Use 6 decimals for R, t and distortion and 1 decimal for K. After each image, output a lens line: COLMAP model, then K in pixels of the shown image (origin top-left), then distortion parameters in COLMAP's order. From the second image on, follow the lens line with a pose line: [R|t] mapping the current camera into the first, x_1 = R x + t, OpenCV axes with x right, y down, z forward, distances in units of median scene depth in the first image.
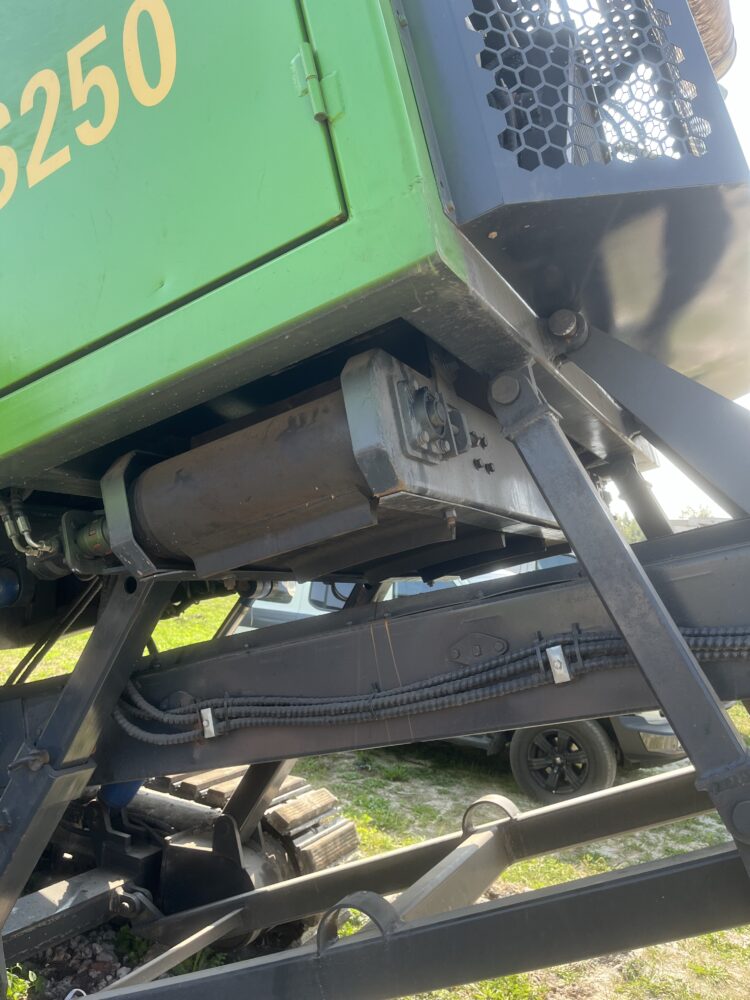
lens RADIAL K [[751.6, 0, 376.2], [0, 751.6, 505.5], [0, 0, 1]] dist [0.047477, -0.042495]
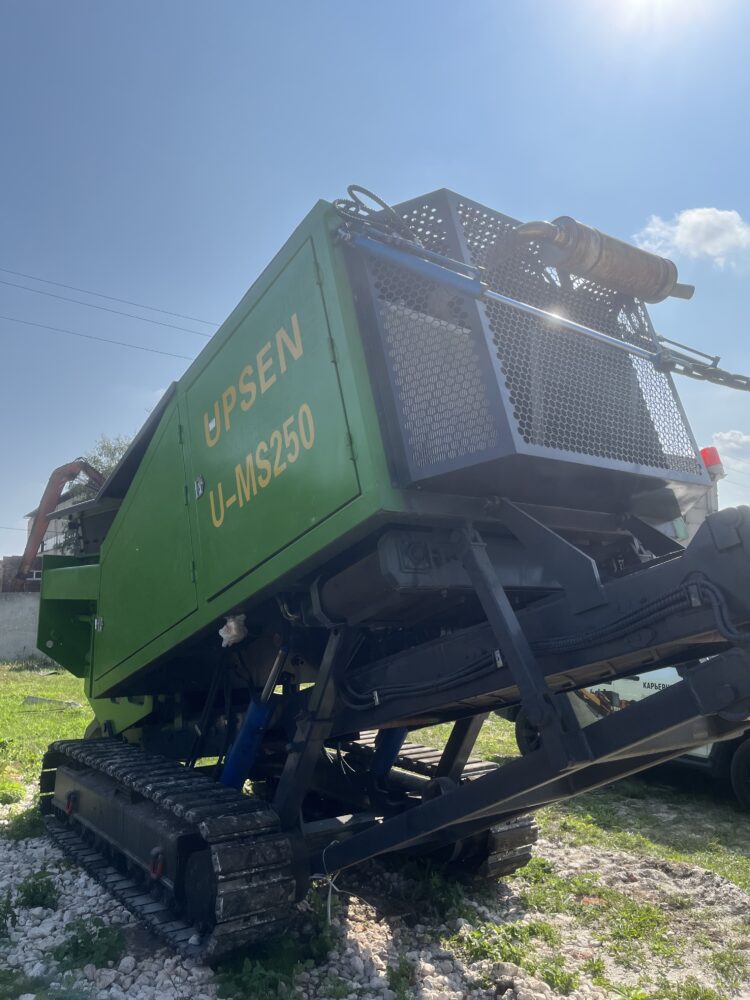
lens RADIAL K [[751.6, 0, 372.7], [0, 751.6, 495.7], [0, 0, 1]] dist [0.047477, -0.042495]
pose [[0.902886, -0.119382, -0.412970, 0.792339], [0.083980, 0.991139, -0.102912, -0.055474], [0.421596, 0.058236, 0.904912, -1.038690]]
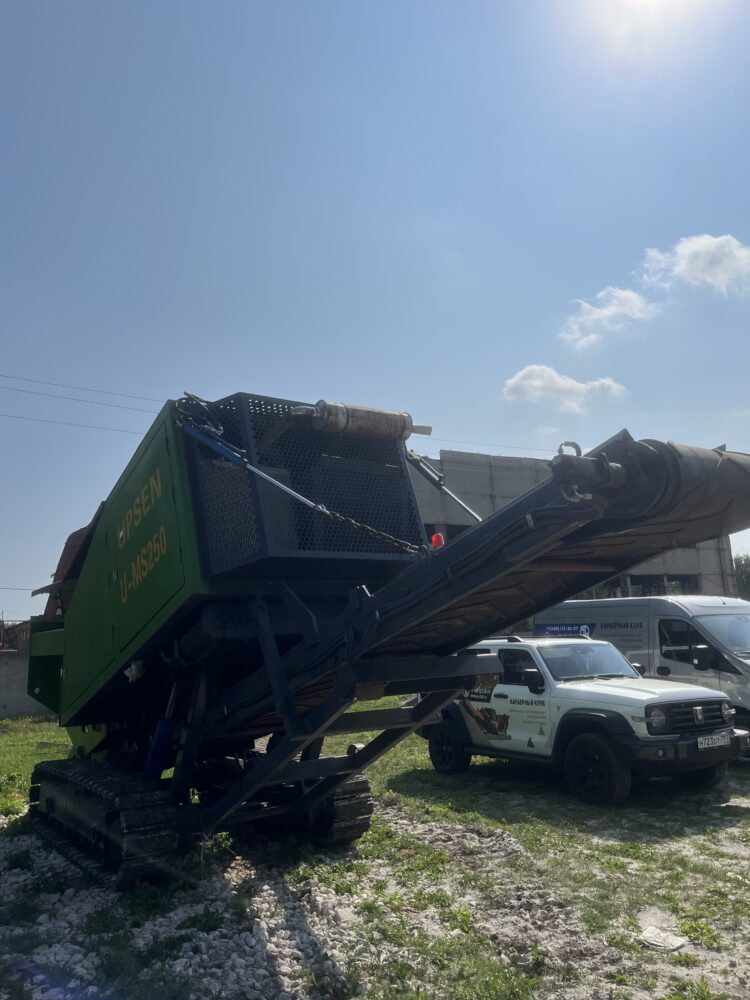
lens RADIAL K [[751.6, 0, 376.4], [0, 751.6, 501.2], [0, 0, 1]] dist [0.047477, -0.042495]
pose [[0.883640, -0.185510, -0.429844, 2.154861], [0.132064, 0.979627, -0.151296, -0.009501], [0.449154, 0.076924, 0.890137, -1.852037]]
